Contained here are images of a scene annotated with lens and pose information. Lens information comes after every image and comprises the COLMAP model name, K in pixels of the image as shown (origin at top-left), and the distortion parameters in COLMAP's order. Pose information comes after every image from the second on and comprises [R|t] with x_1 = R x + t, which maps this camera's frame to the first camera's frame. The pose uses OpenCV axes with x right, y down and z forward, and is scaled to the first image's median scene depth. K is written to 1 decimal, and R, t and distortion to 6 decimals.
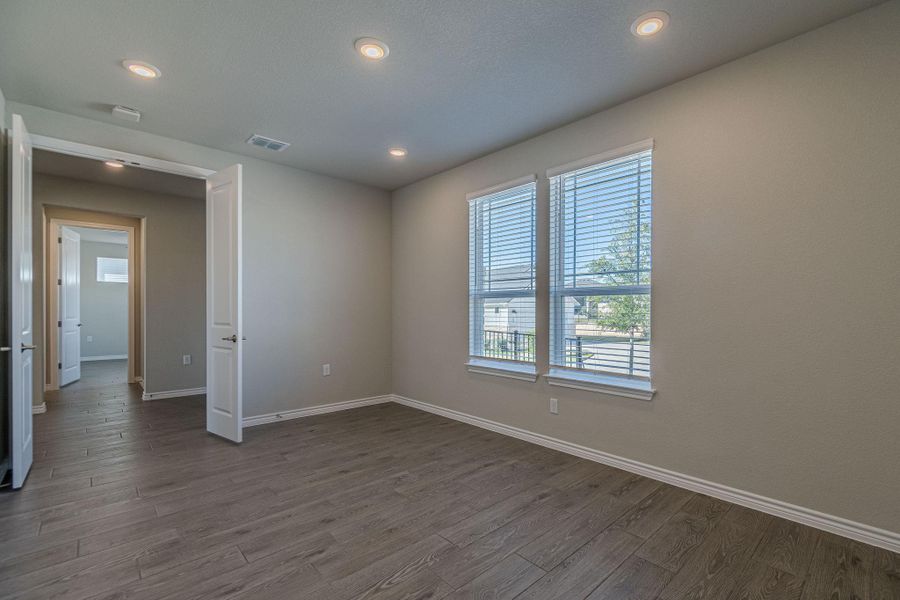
lens RADIAL K [[401.4, 0, 469.1], [0, 401.4, 307.2], [0, 0, 1]] dist [0.007327, -0.003307]
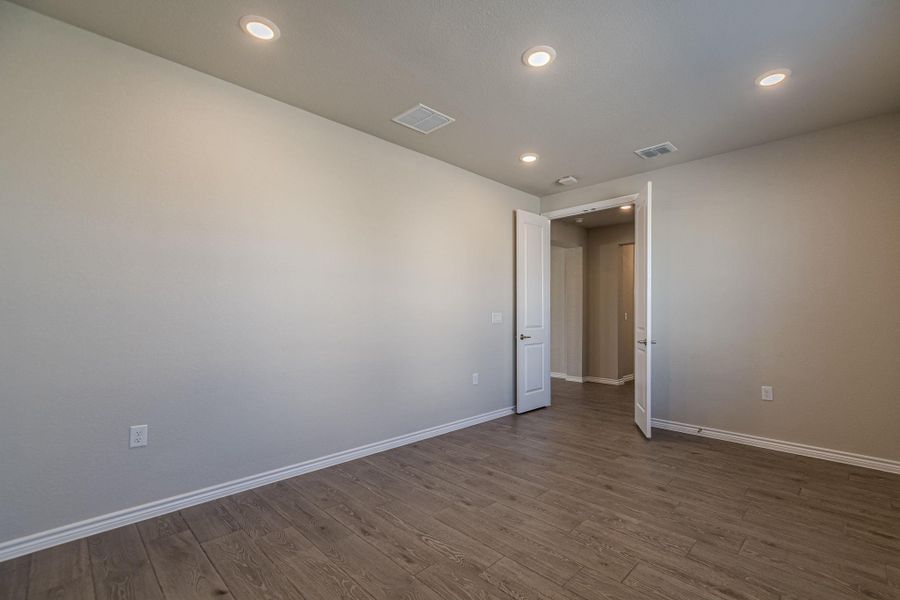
lens RADIAL K [[401.4, 0, 487.4], [0, 401.4, 315.4], [0, 0, 1]] dist [0.007327, -0.003307]
pose [[0.064550, 0.000625, -0.997914, 0.562172], [0.008441, 0.999964, 0.001172, 0.000052], [0.997879, -0.008499, 0.064542, 0.599186]]
